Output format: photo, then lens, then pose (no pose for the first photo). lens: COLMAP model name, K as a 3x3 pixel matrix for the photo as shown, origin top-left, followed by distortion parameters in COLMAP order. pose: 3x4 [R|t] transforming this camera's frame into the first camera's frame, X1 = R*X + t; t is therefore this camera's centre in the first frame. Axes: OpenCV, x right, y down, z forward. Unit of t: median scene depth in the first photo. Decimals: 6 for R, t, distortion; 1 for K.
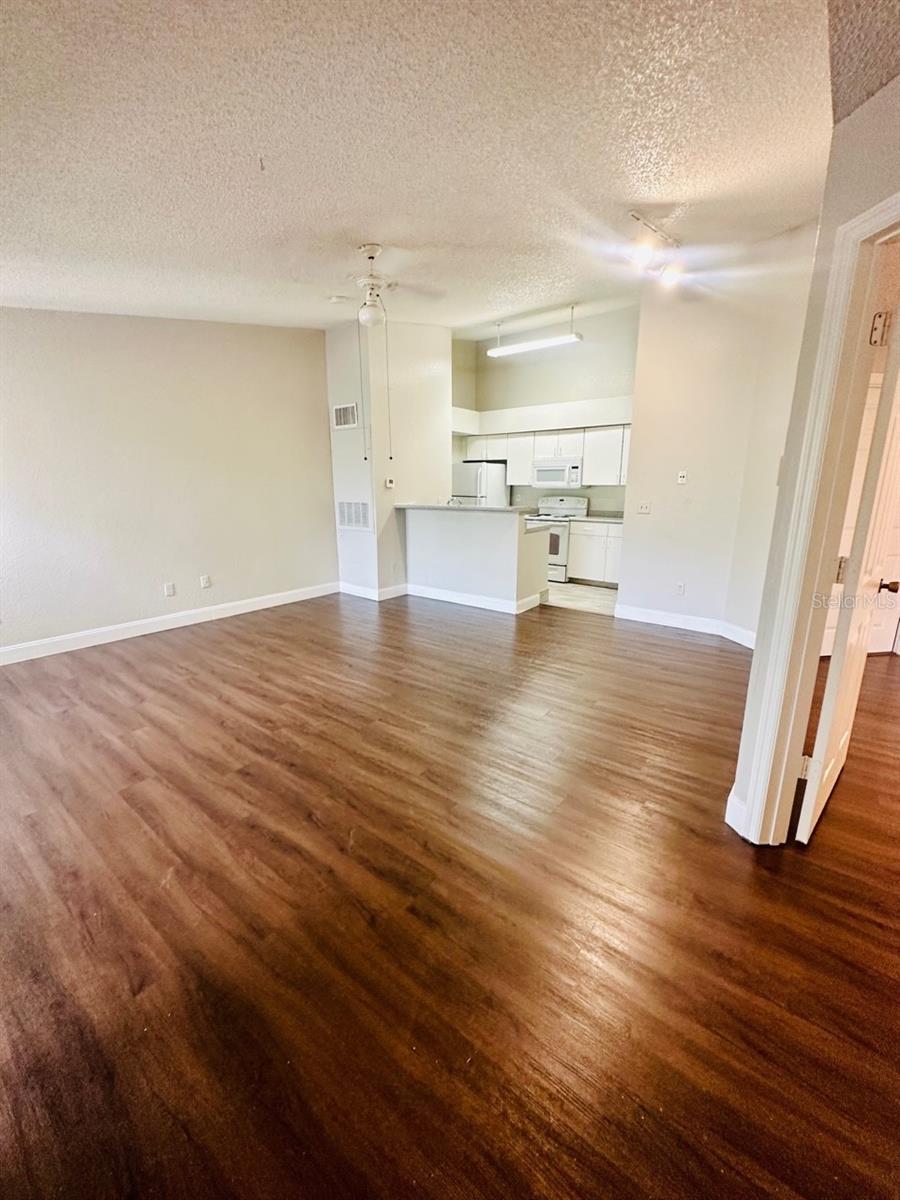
lens RADIAL K [[476.5, 0, 449.9], [0, 476.5, 599.2], [0, 0, 1]] dist [0.002564, 0.000166]
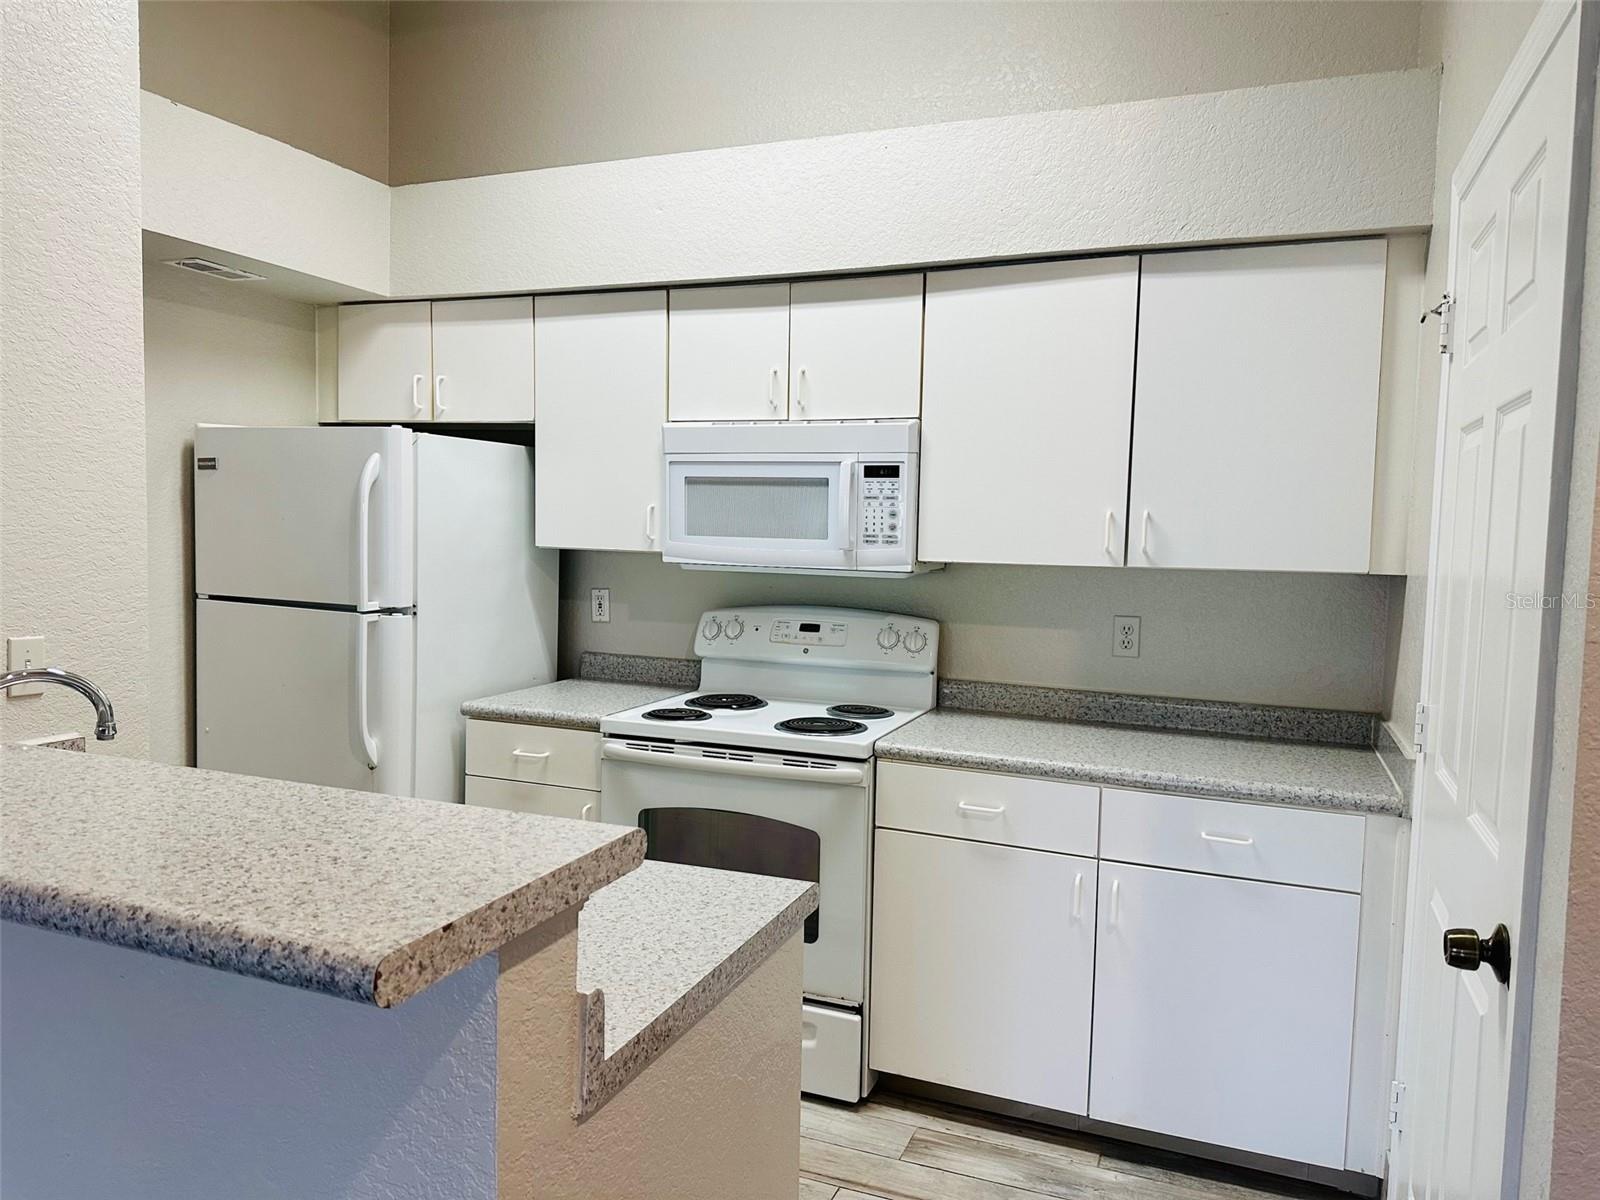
lens RADIAL K [[1128.1, 0, 801.1], [0, 1128.1, 603.7], [0, 0, 1]] dist [-0.002865, -0.000482]
pose [[0.960285, 0.003823, 0.278995, 0.193851], [0.040966, 0.987138, -0.154531, -0.286382], [-0.275997, 0.159823, 0.947778, 1.084710]]
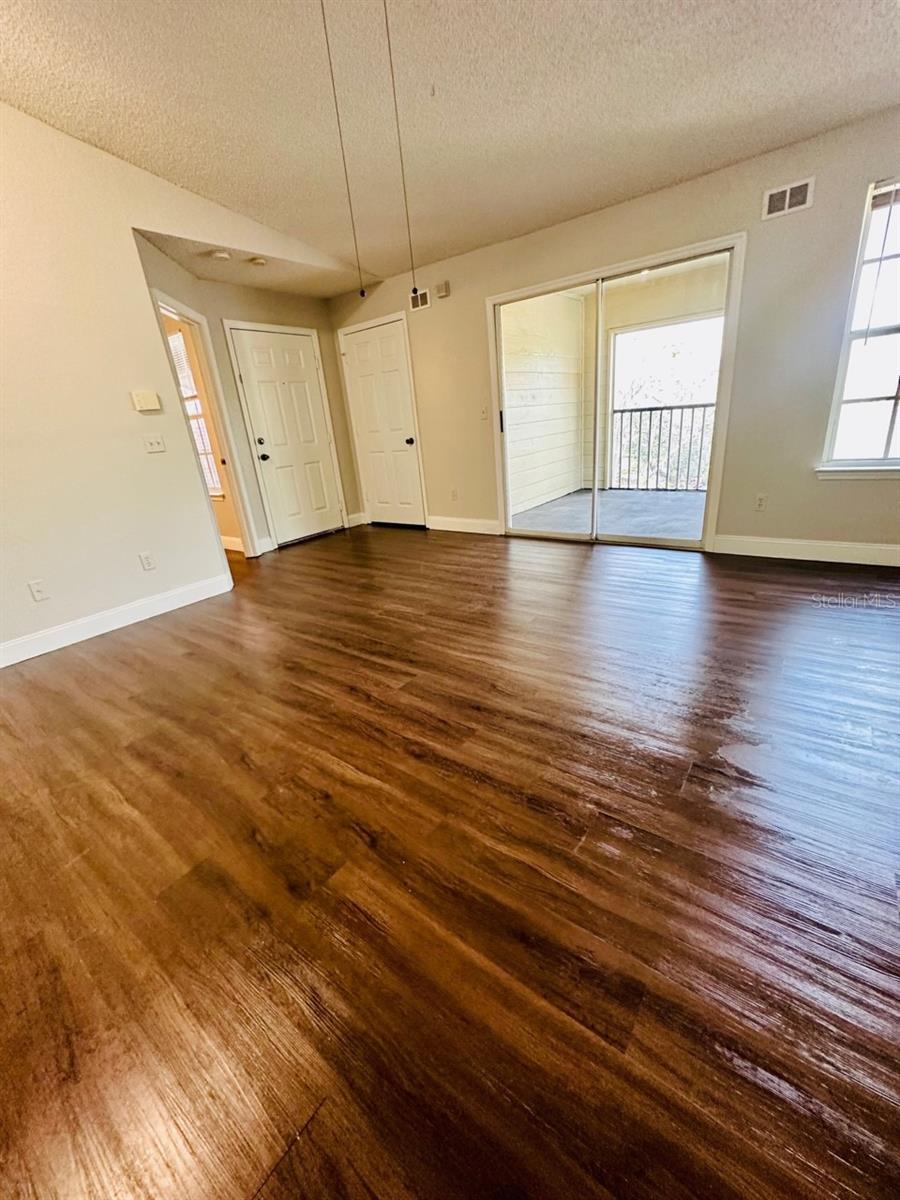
lens RADIAL K [[476.5, 0, 441.1], [0, 476.5, 600.5], [0, 0, 1]] dist [0.002564, 0.000166]
pose [[-0.995259, 0.091974, 0.031618, -0.177219], [0.093953, 0.825198, 0.556975, -0.275998], [0.025136, 0.557305, -0.829927, 1.447704]]
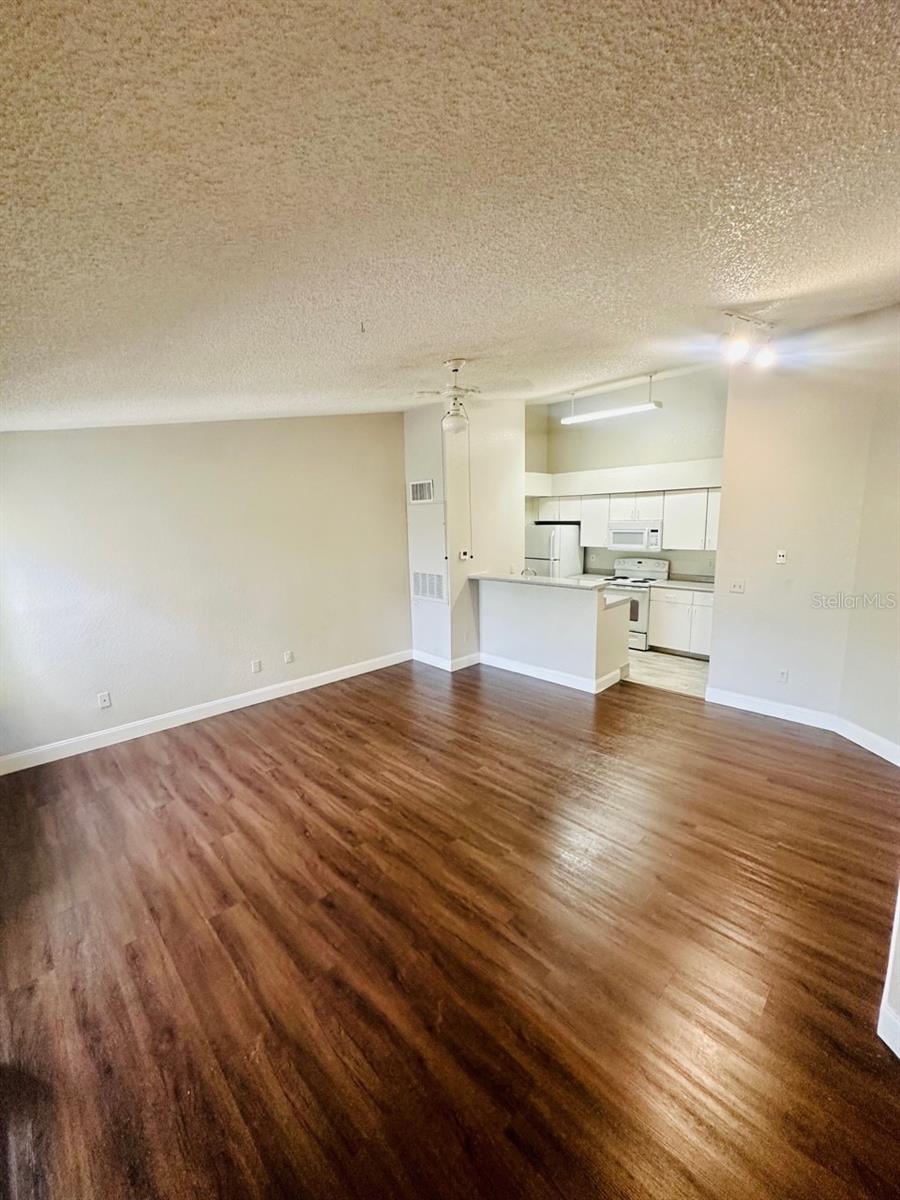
lens RADIAL K [[476.5, 0, 452.4], [0, 476.5, 602.5], [0, 0, 1]] dist [0.002564, 0.000166]
pose [[0.991632, 0.001280, -0.129088, -0.031459], [-0.009420, 0.998003, -0.062461, -0.126803], [0.128750, 0.063155, 0.989664, 0.010659]]
